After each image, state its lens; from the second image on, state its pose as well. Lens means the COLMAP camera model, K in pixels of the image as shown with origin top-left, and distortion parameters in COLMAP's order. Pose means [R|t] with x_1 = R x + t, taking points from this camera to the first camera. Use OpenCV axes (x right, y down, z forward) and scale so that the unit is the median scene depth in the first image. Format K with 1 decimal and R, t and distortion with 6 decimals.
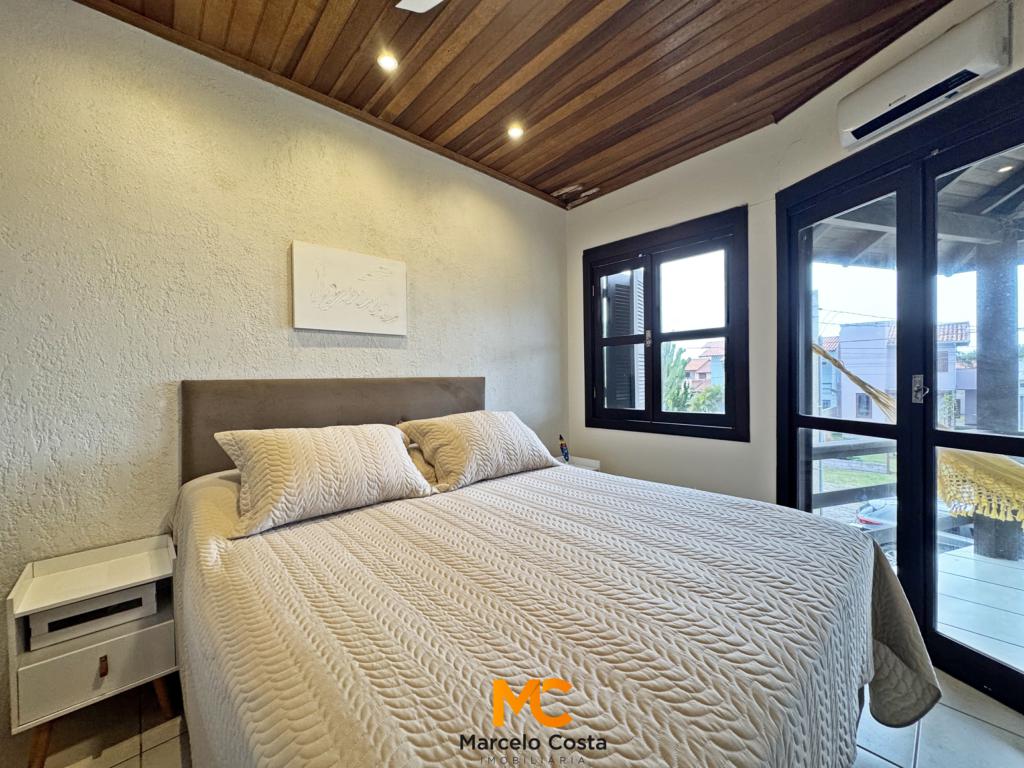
lens RADIAL K [[408.5, 0, 509.5], [0, 408.5, 381.2], [0, 0, 1]] dist [-0.001890, 0.000410]
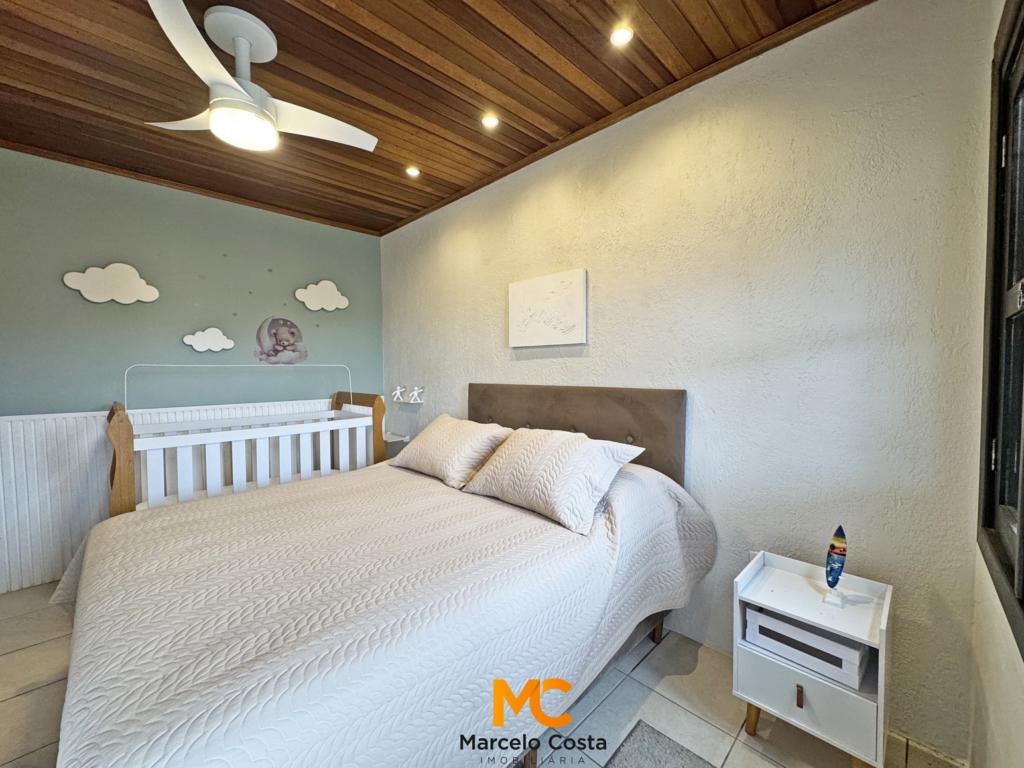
lens RADIAL K [[408.5, 0, 509.2], [0, 408.5, 382.0], [0, 0, 1]] dist [-0.001890, 0.000410]
pose [[0.040986, 0.043864, -0.998196, 0.730330], [-0.001044, 0.999037, 0.043858, -0.063567], [0.999159, -0.000756, 0.040992, 0.801522]]
